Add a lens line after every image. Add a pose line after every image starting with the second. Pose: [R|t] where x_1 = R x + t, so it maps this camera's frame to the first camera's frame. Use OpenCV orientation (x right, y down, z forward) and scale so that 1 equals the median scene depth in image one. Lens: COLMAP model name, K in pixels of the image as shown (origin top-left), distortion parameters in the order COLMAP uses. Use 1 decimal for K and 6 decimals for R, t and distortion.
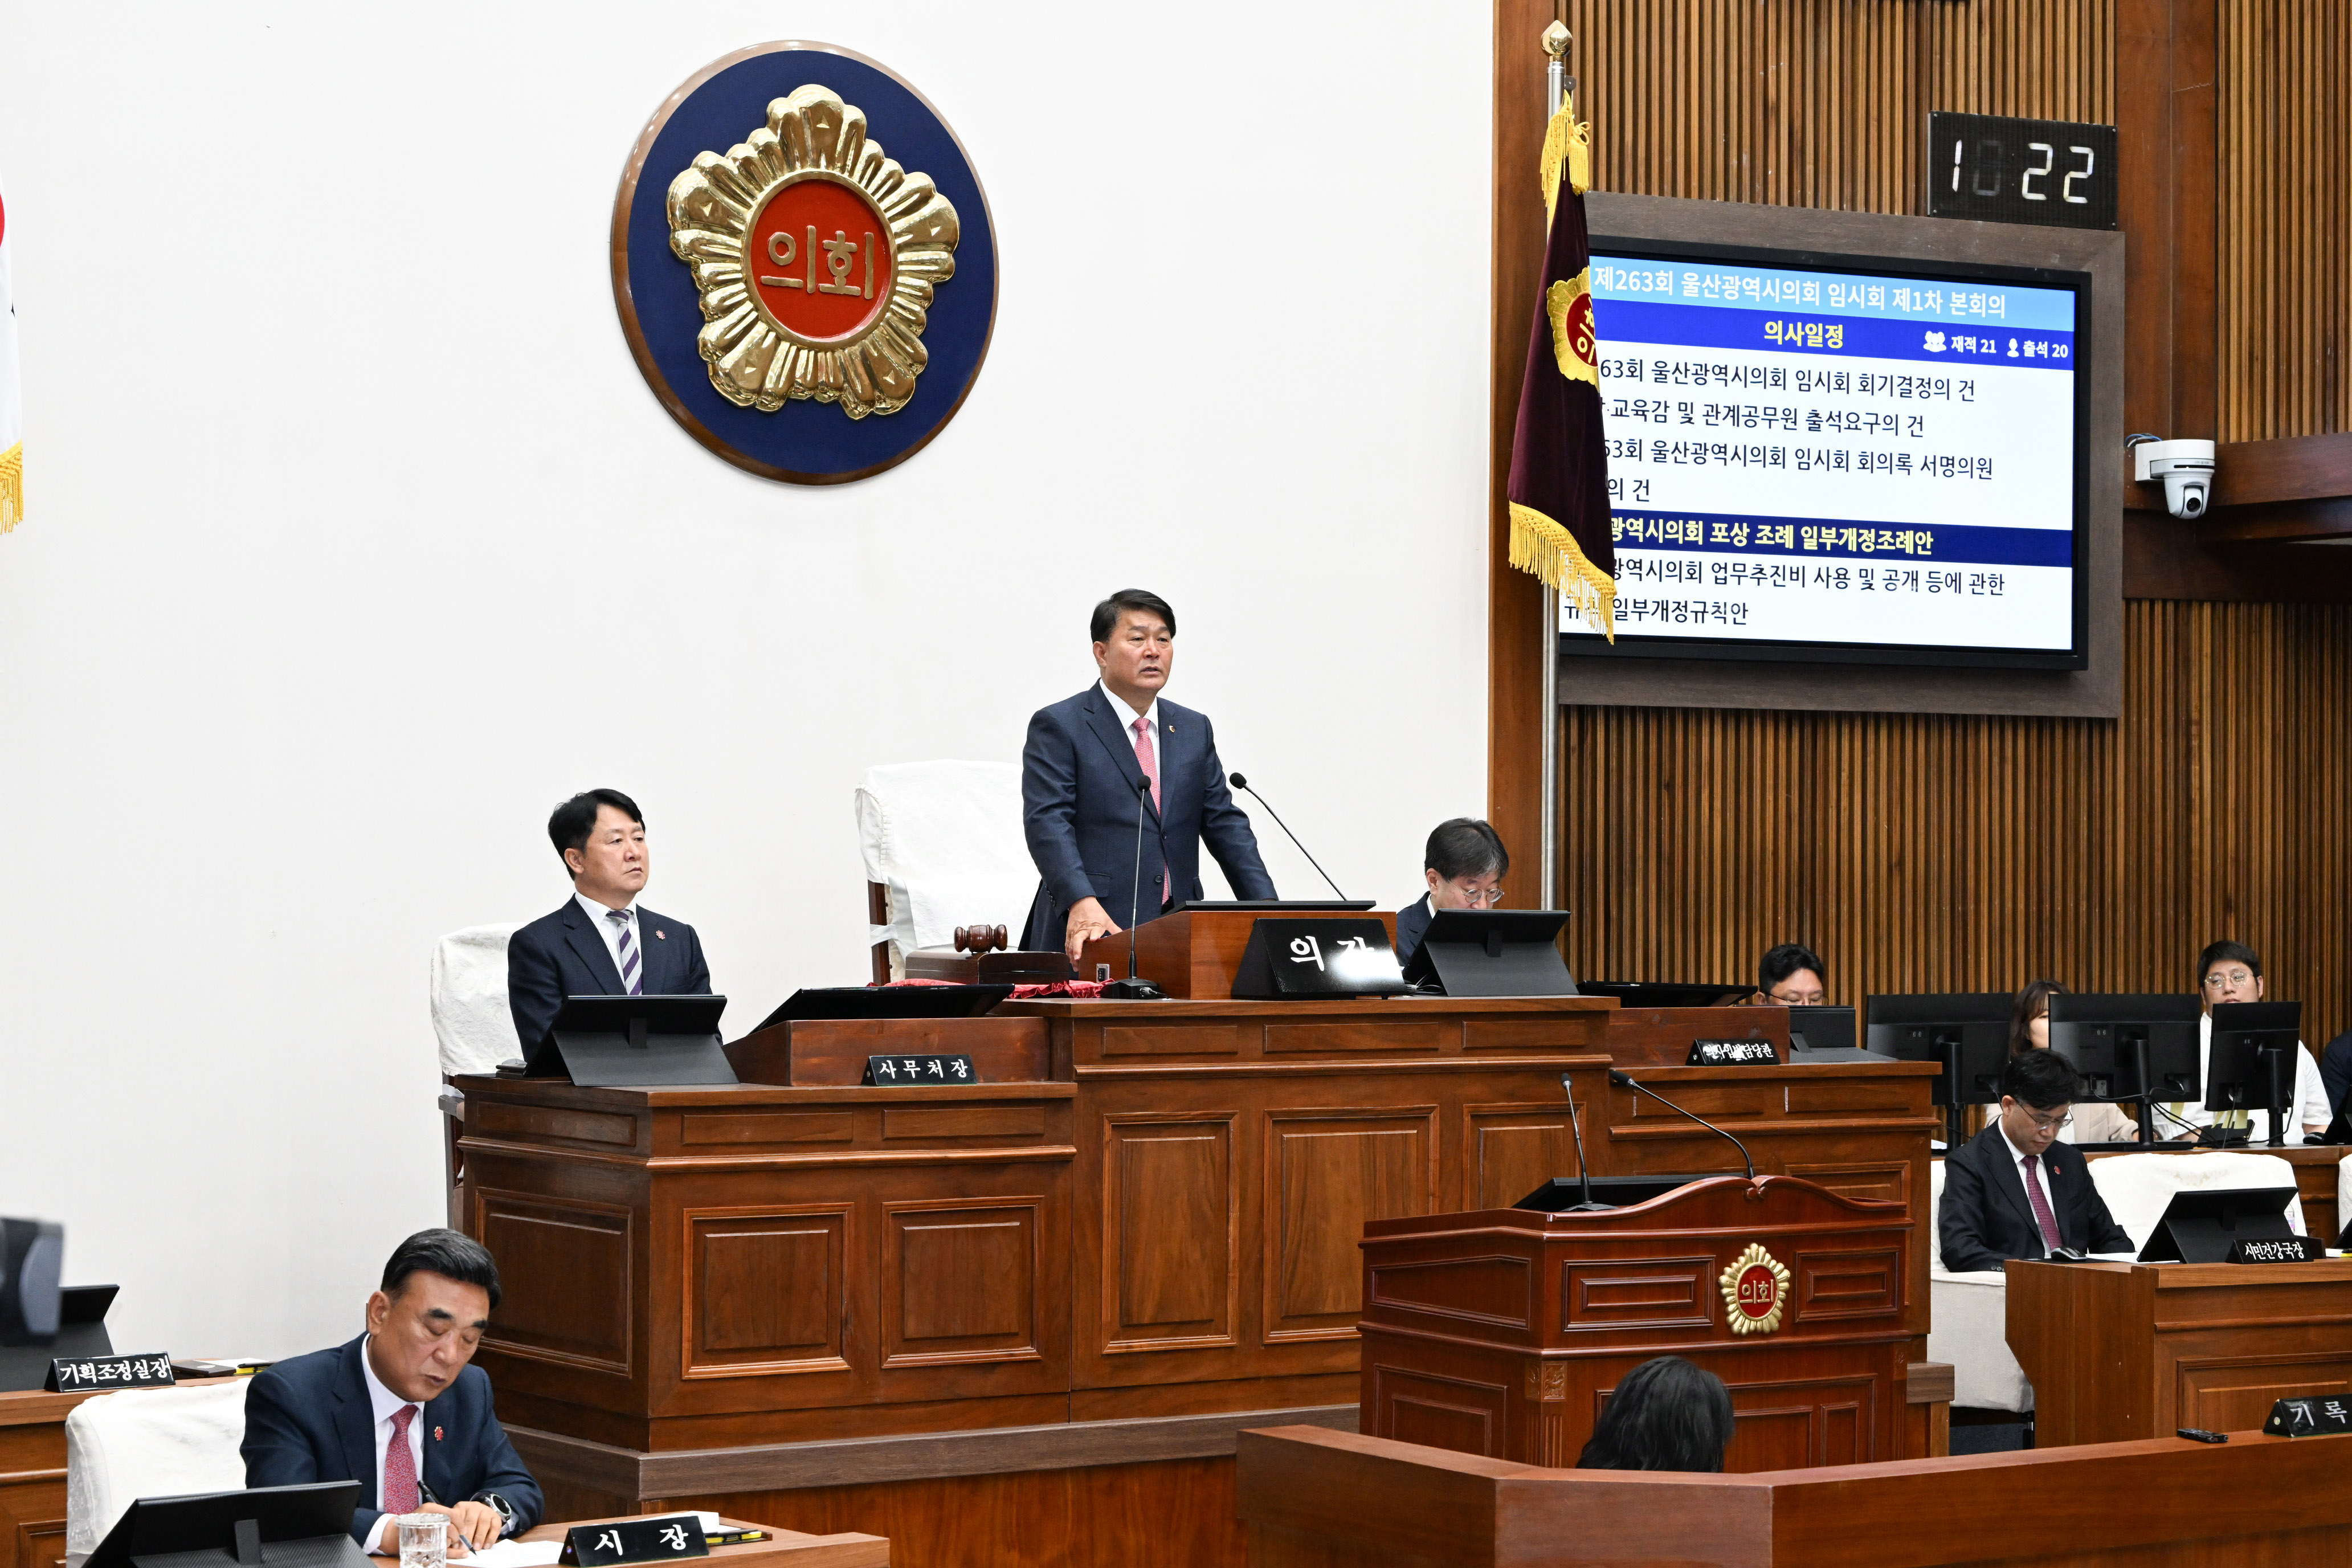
lens RADIAL K [[4815.2, 0, 1176.0], [0, 4815.2, 784.0], [0, 0, 1]] dist [0.002800, 0.022686]
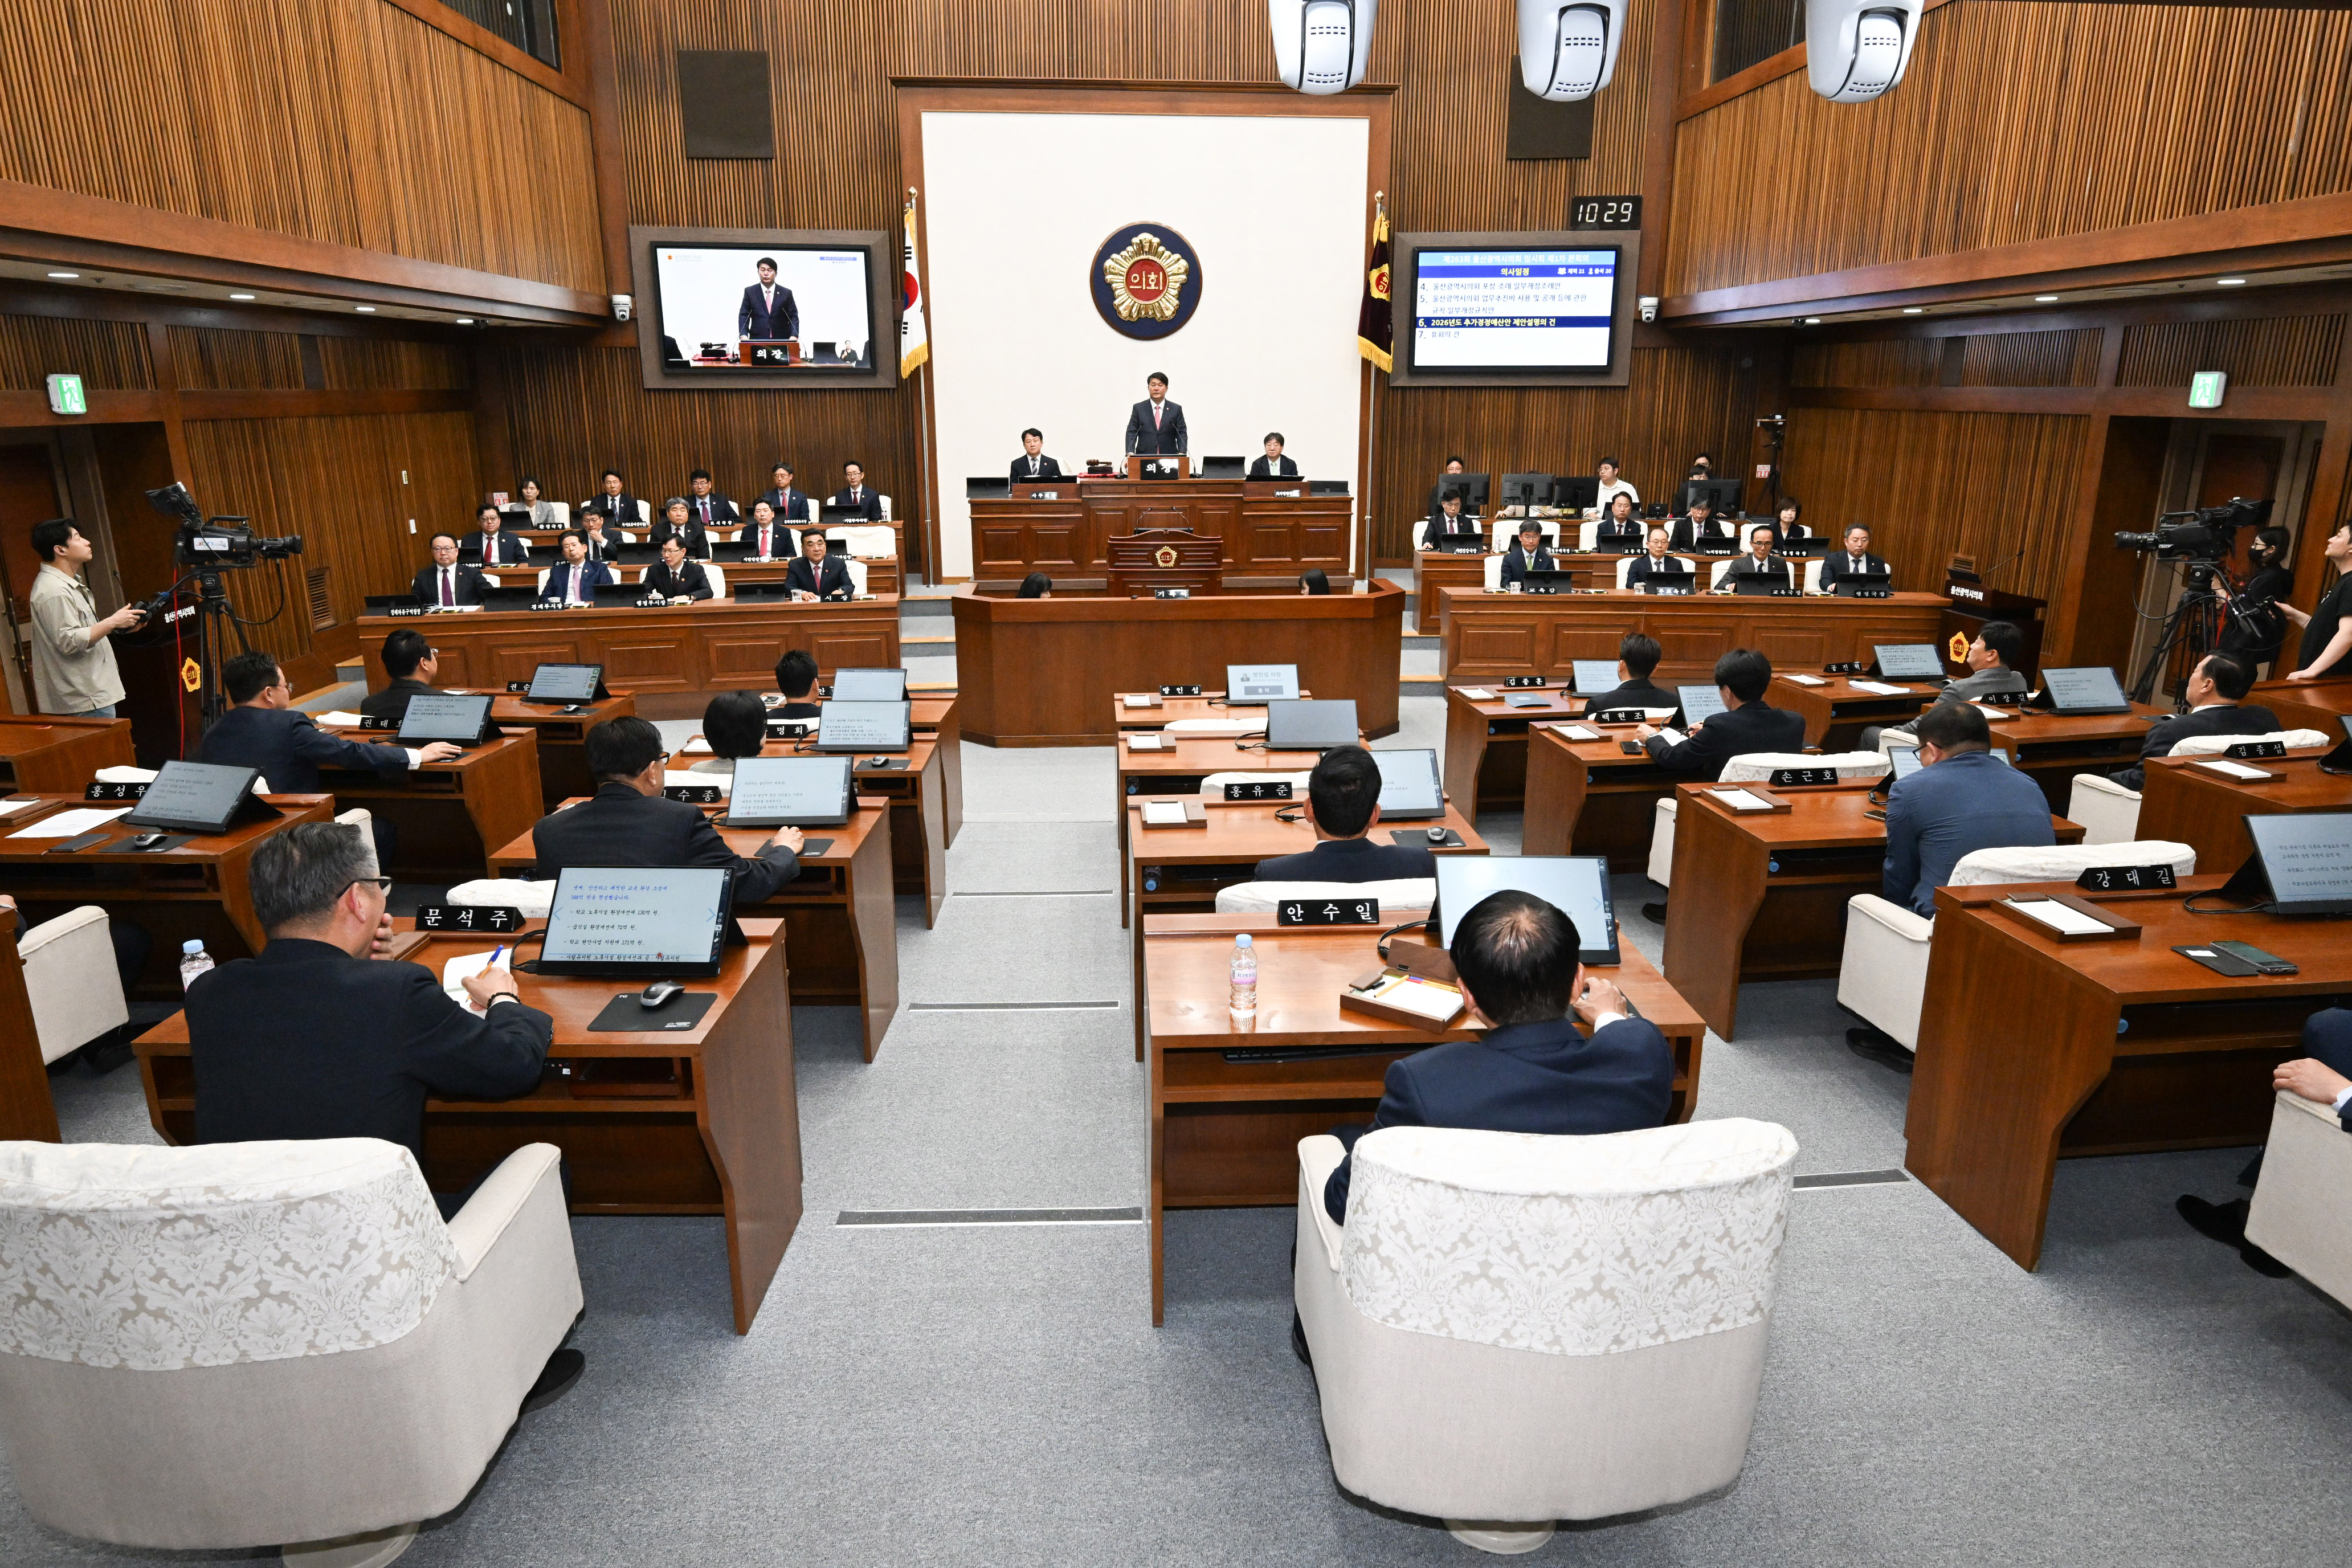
lens RADIAL K [[1405.7, 0, 1176.0], [0, 1405.7, 784.0], [0, 0, 1]] dist [-0.001728, 0.000010]
pose [[0.861633, 0.129592, -0.490708, 0.574552], [0.017083, 0.958899, 0.283233, -0.039483], [0.507244, -0.252425, 0.824005, -0.041402]]
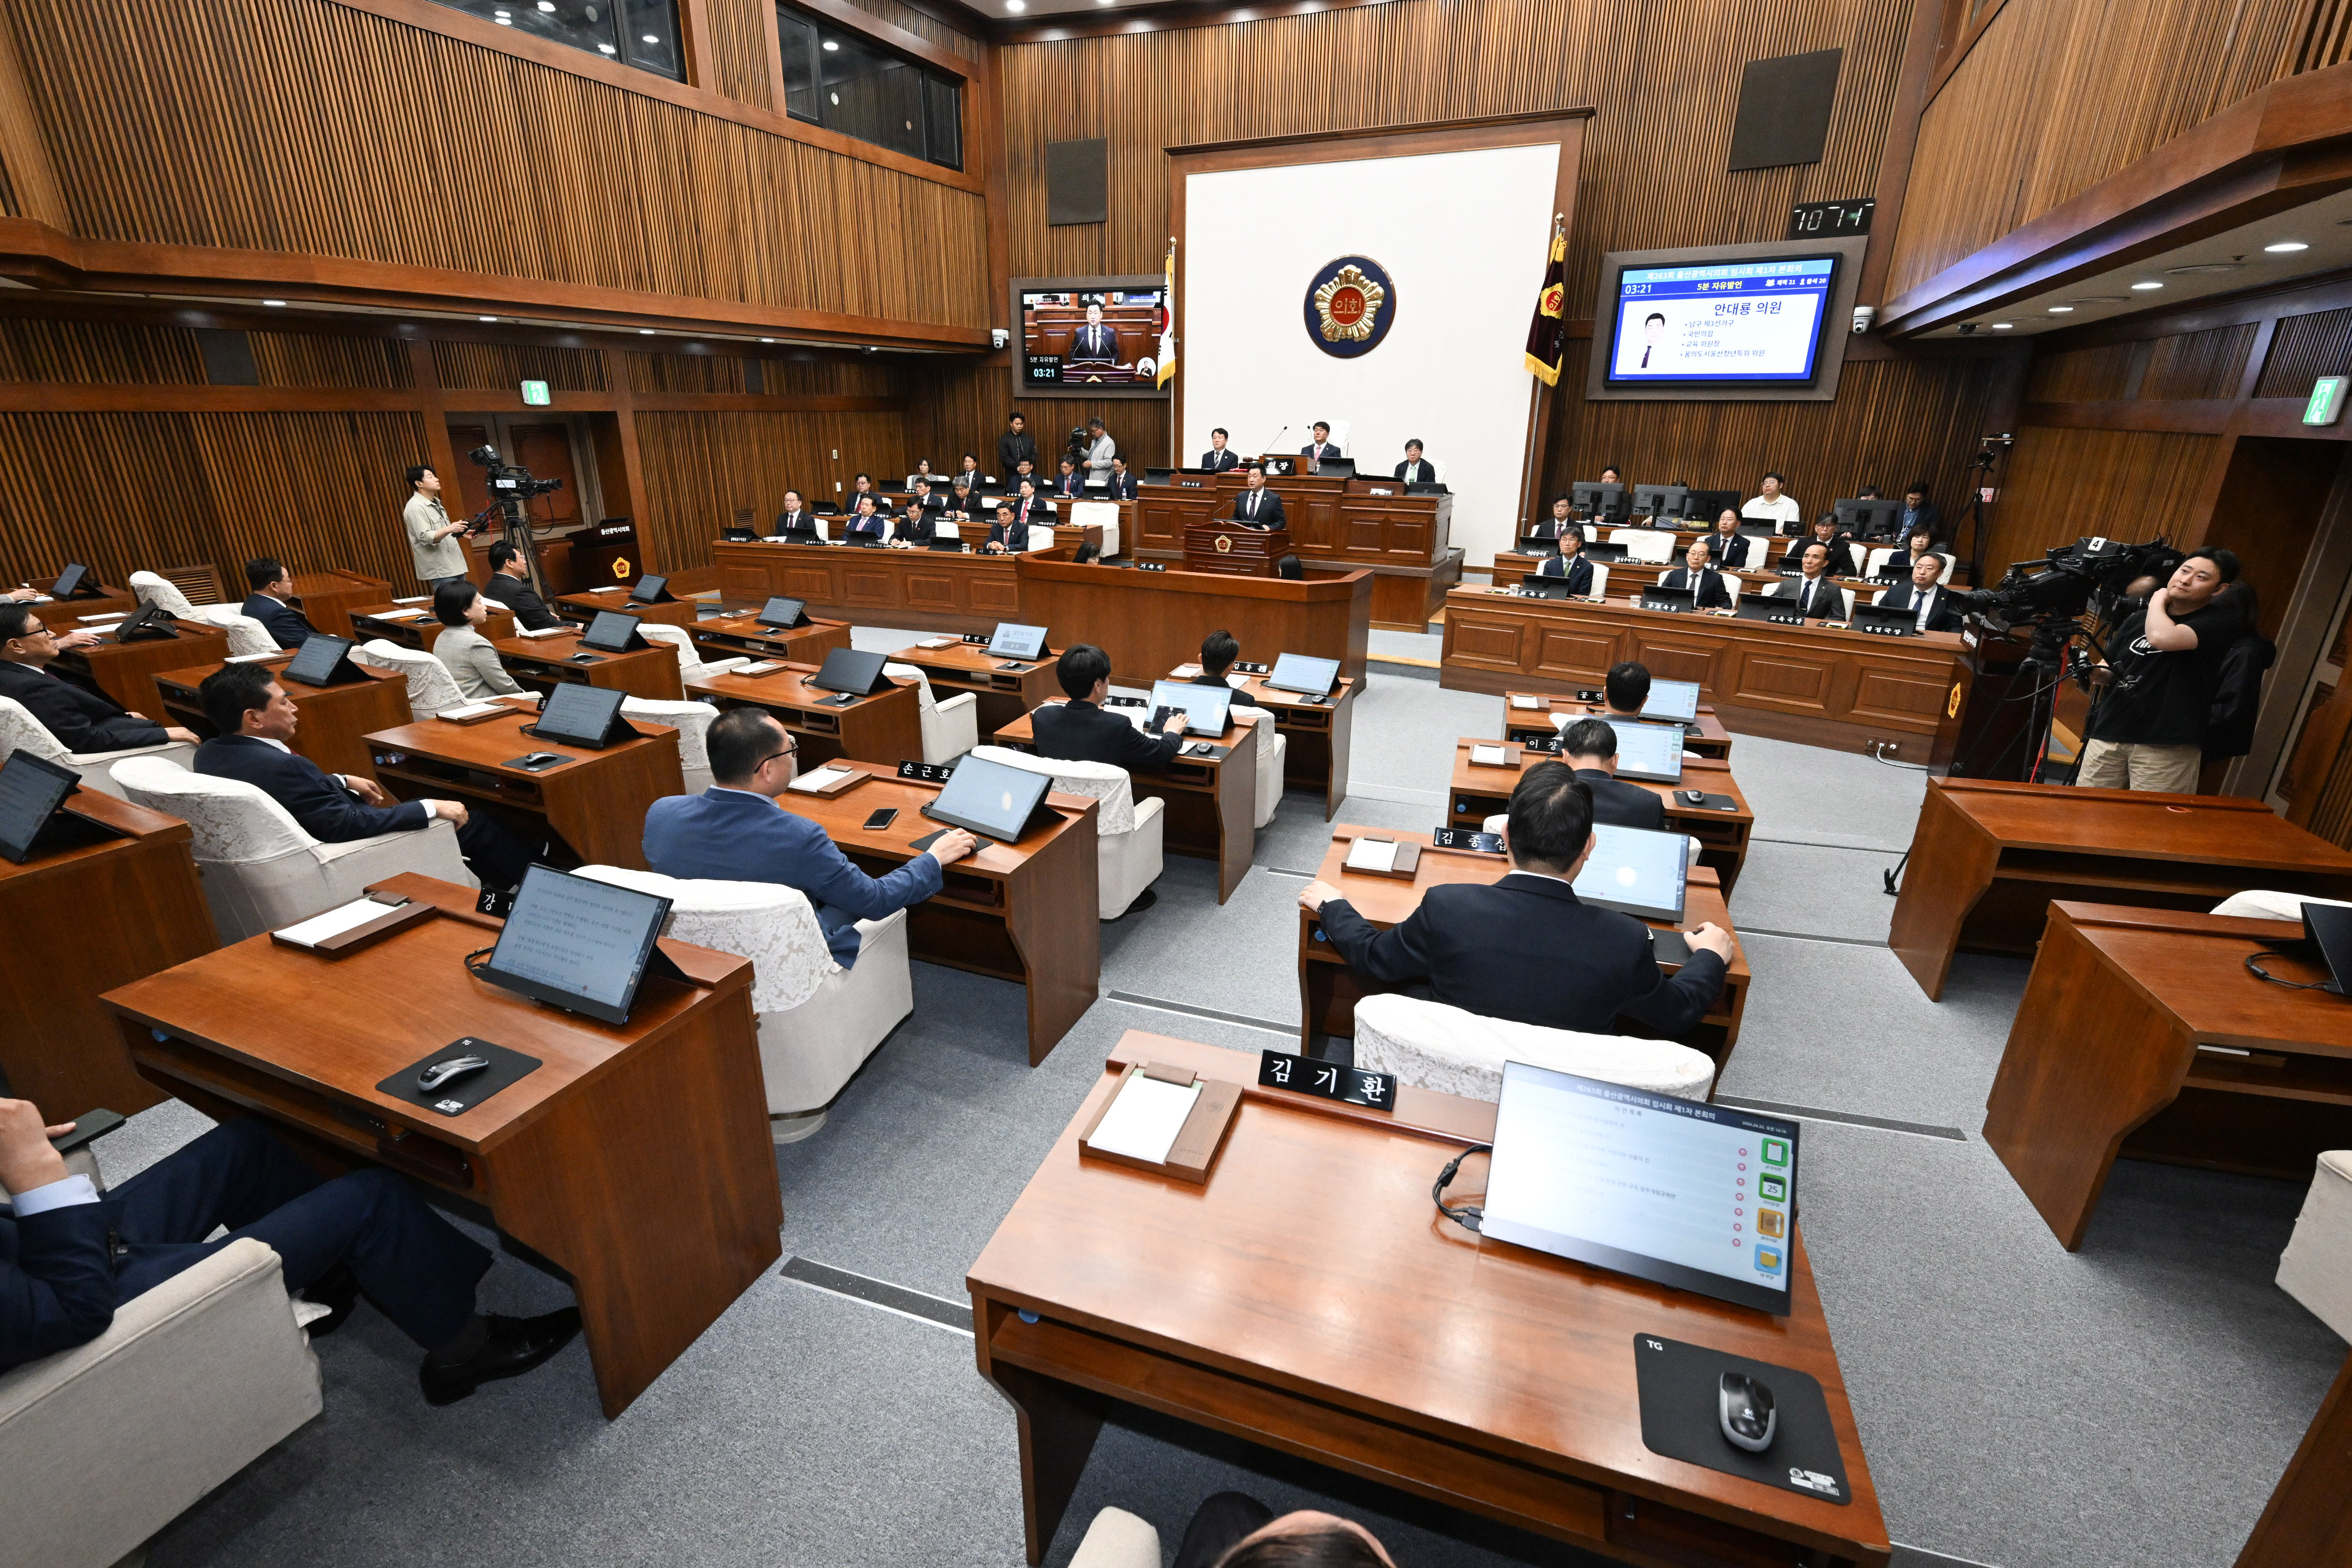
lens RADIAL K [[1036.7, 0, 1176.0], [0, 1036.7, 784.0], [0, 0, 1]] dist [0.001845, 0.000509]
pose [[0.509701, 0.292420, -0.809133, 0.808295], [0.011597, 0.938047, 0.346315, -0.024335], [0.860274, -0.185901, 0.474732, 0.293746]]
